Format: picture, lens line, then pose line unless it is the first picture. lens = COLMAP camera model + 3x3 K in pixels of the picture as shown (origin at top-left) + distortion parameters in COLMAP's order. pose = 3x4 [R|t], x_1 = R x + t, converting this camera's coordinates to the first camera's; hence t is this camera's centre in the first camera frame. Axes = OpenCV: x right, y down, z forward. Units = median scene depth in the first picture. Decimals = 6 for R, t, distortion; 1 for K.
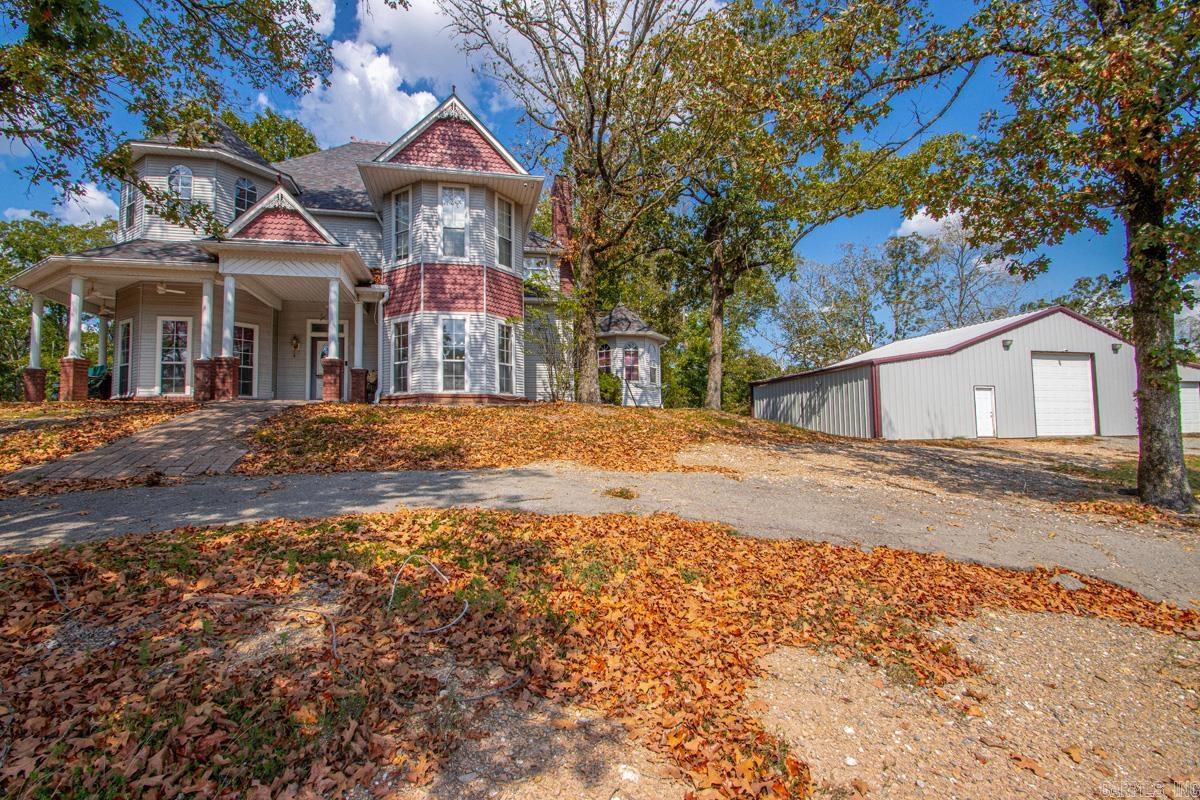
lens RADIAL K [[547.0, 0, 582.1], [0, 547.0, 403.5], [0, 0, 1]] dist [0.003364, -0.011461]
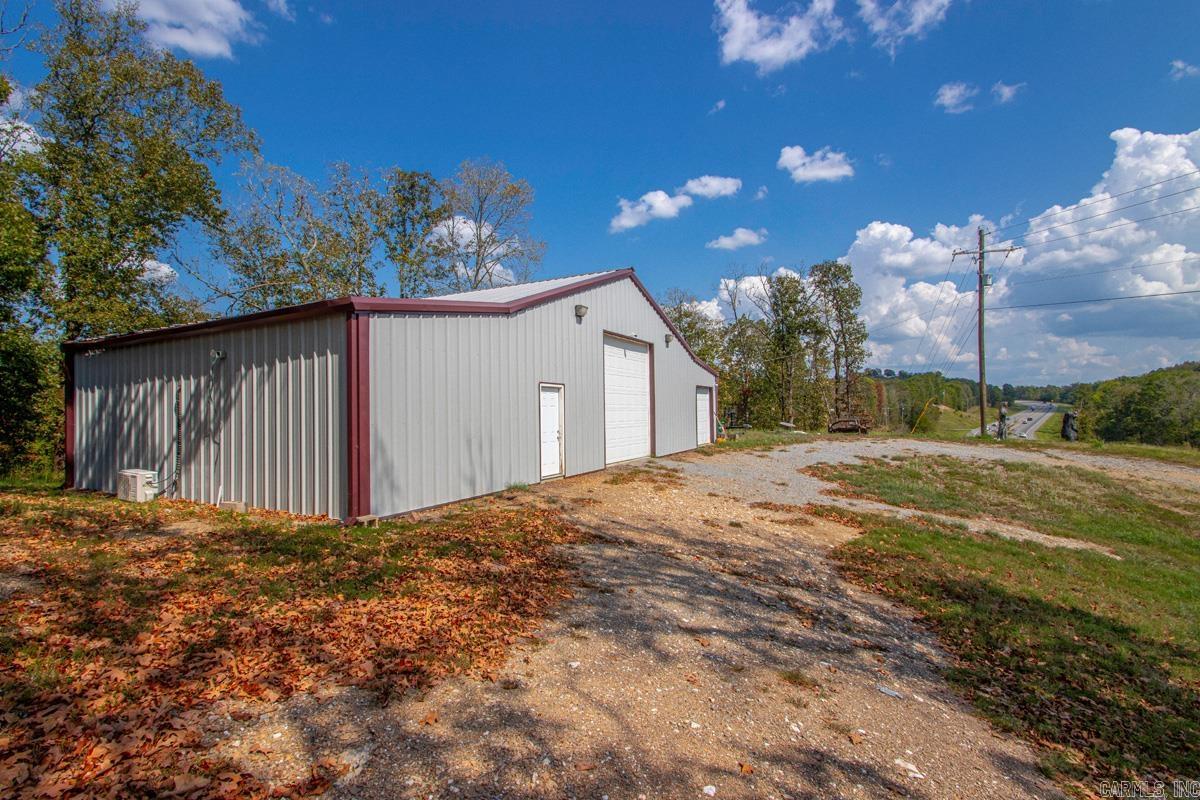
lens RADIAL K [[547.0, 0, 582.1], [0, 547.0, 403.5], [0, 0, 1]] dist [0.003364, -0.011461]
pose [[0.659750, 0.013050, 0.751372, 0.331913], [-0.039908, 0.999047, 0.017691, -0.022251], [-0.750425, -0.041657, 0.659642, 0.588642]]
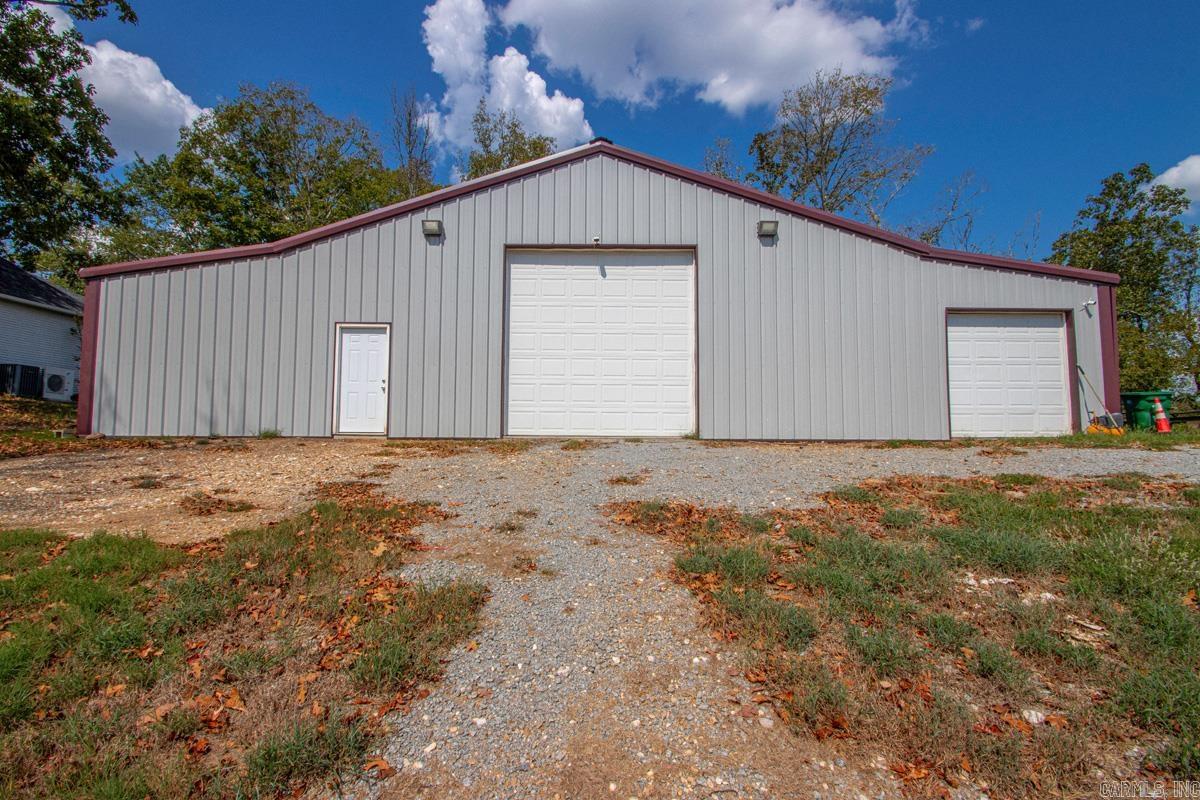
lens RADIAL K [[544.7, 0, 583.4], [0, 544.7, 400.8], [0, 0, 1]] dist [0.001079, -0.013555]
pose [[0.977802, 0.000919, -0.209528, 0.955111], [0.000198, 0.999986, 0.005310, 0.028090], [0.209530, -0.005233, 0.977788, 0.563060]]
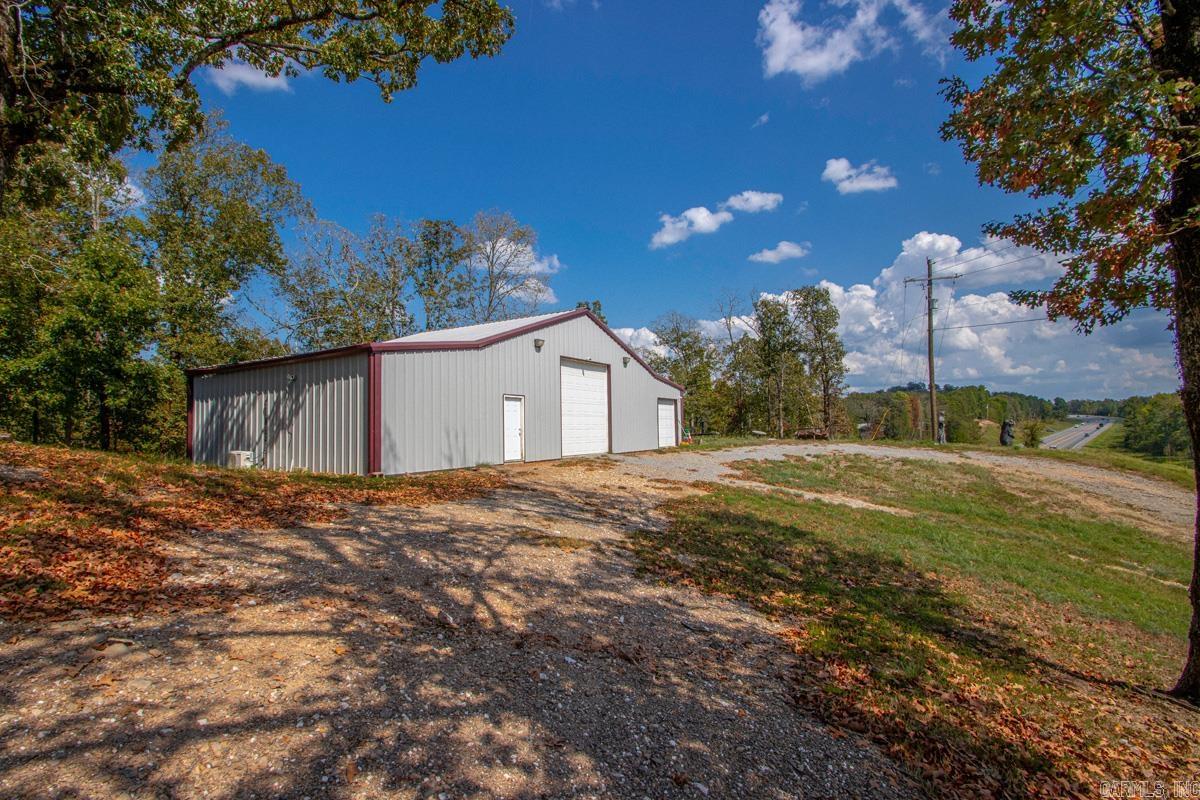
lens RADIAL K [[544.7, 0, 583.4], [0, 544.7, 400.8], [0, 0, 1]] dist [0.001079, -0.013555]
pose [[0.705209, 0.035648, 0.708103, 0.250477], [-0.035643, 0.999255, -0.014809, -0.015770], [-0.708103, -0.014795, 0.705954, 0.371492]]
